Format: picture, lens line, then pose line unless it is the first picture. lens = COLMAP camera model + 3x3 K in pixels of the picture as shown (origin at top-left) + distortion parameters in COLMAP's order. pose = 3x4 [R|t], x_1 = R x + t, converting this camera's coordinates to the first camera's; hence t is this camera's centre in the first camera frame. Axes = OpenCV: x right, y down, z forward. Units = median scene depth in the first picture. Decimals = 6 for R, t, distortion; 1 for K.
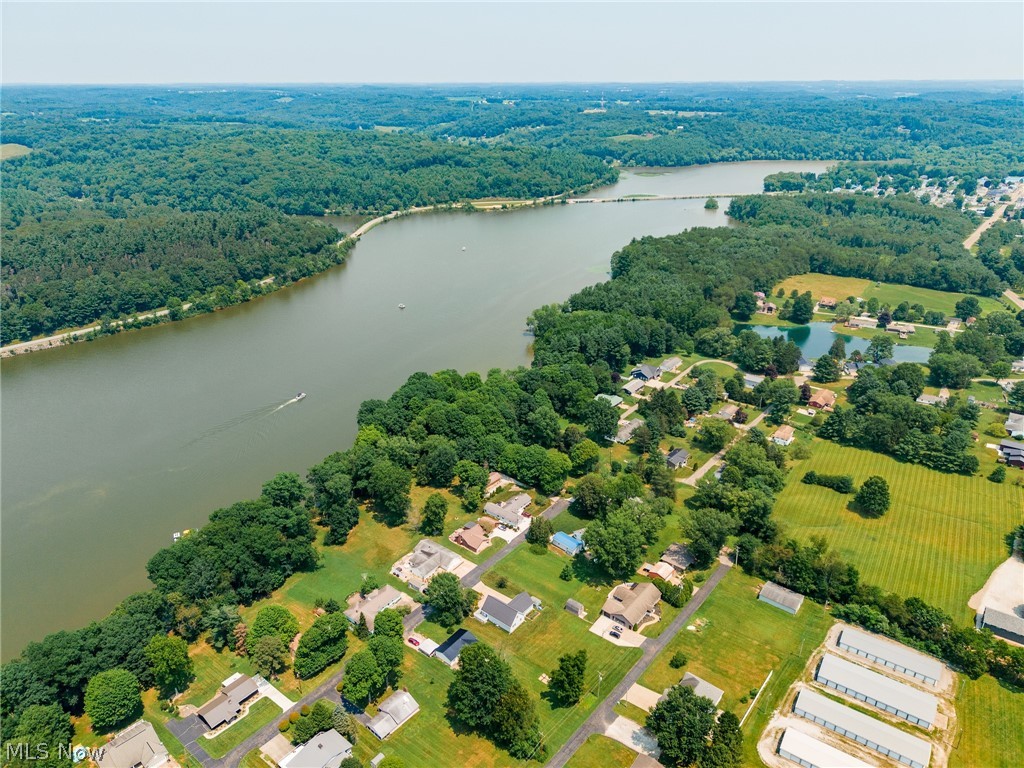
lens RADIAL K [[694.4, 0, 512.0], [0, 694.4, 384.0], [0, 0, 1]] dist [0.055882, -0.044739]
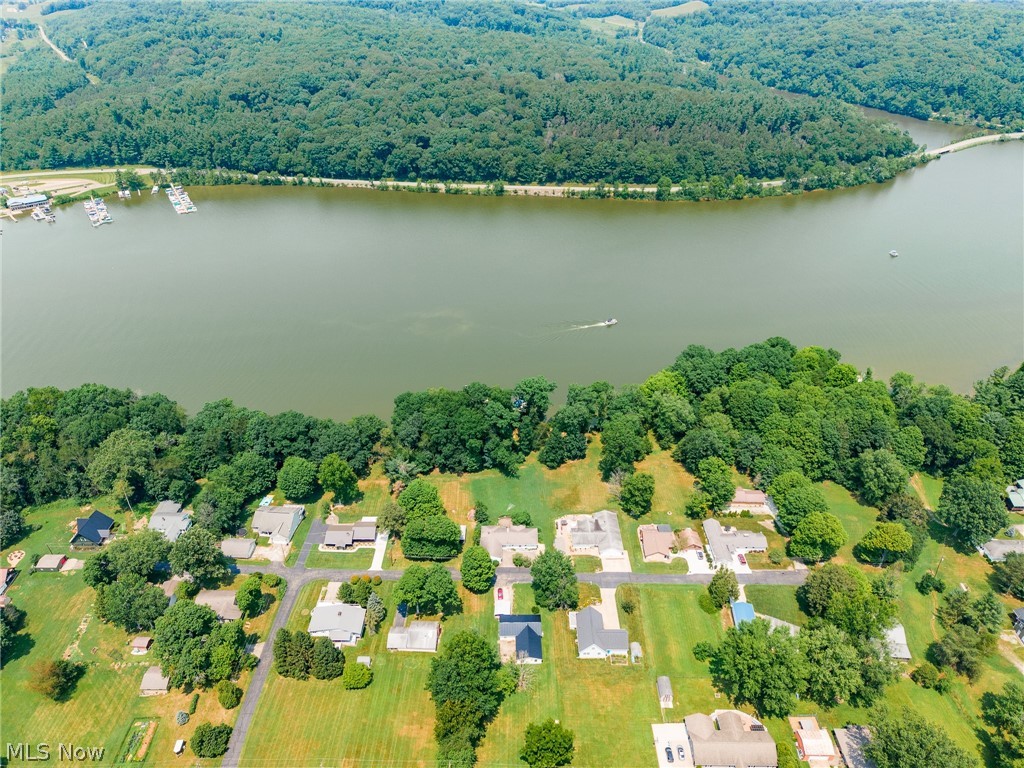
lens RADIAL K [[694.4, 0, 512.0], [0, 694.4, 384.0], [0, 0, 1]] dist [0.055882, -0.044739]
pose [[0.625379, 0.430999, -0.650493, 0.269898], [-0.322604, 0.901850, 0.287391, -0.123583], [0.710513, 0.030124, 0.703039, 0.251244]]
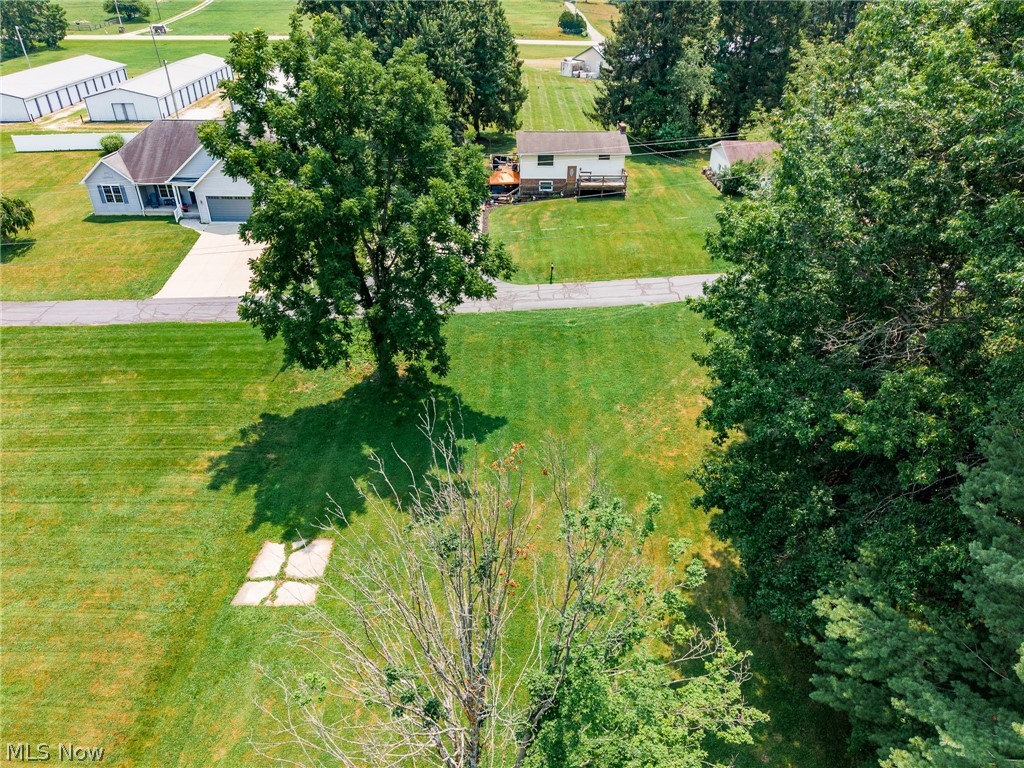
lens RADIAL K [[694.4, 0, 512.0], [0, 694.4, 384.0], [0, 0, 1]] dist [0.055882, -0.044739]
pose [[-0.624632, -0.408446, 0.665588, -0.036471], [0.326188, 0.637937, 0.697595, 0.223661], [-0.709533, 0.652846, -0.265245, 0.684340]]
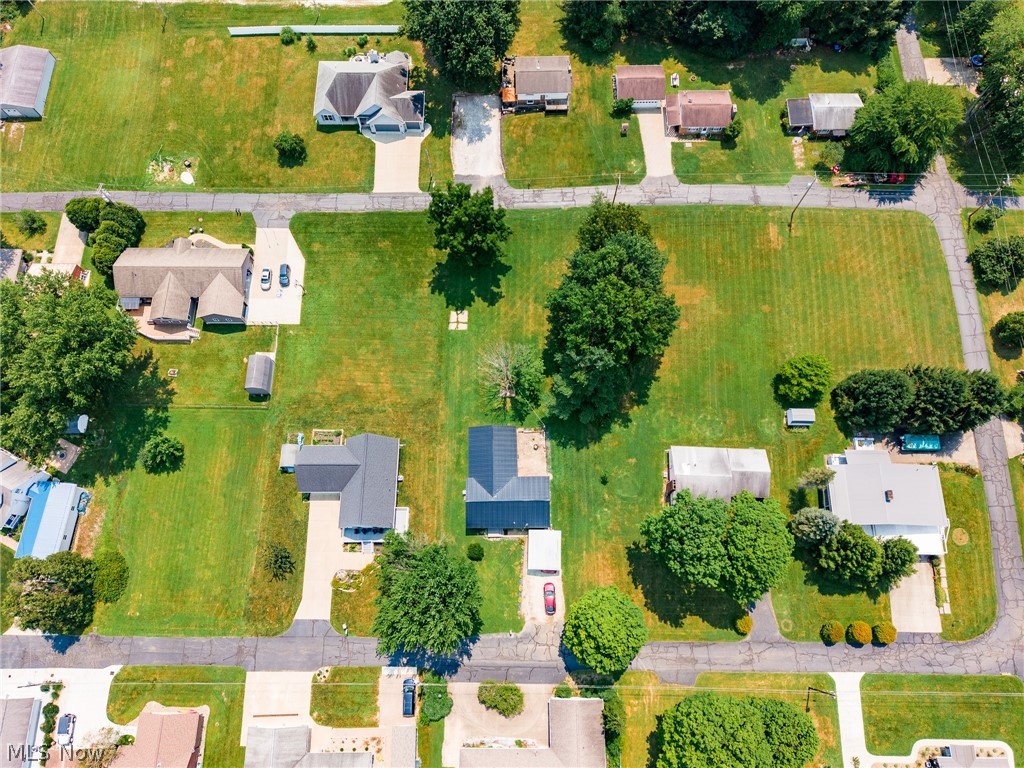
lens RADIAL K [[694.8, 0, 512.0], [0, 694.8, 384.0], [0, 0, 1]] dist [0.036096, -0.017798]
pose [[-0.625577, -0.740742, 0.244855, -0.099092], [0.330894, 0.032300, 0.943115, -0.040469], [-0.706514, 0.671012, 0.224901, 0.617620]]
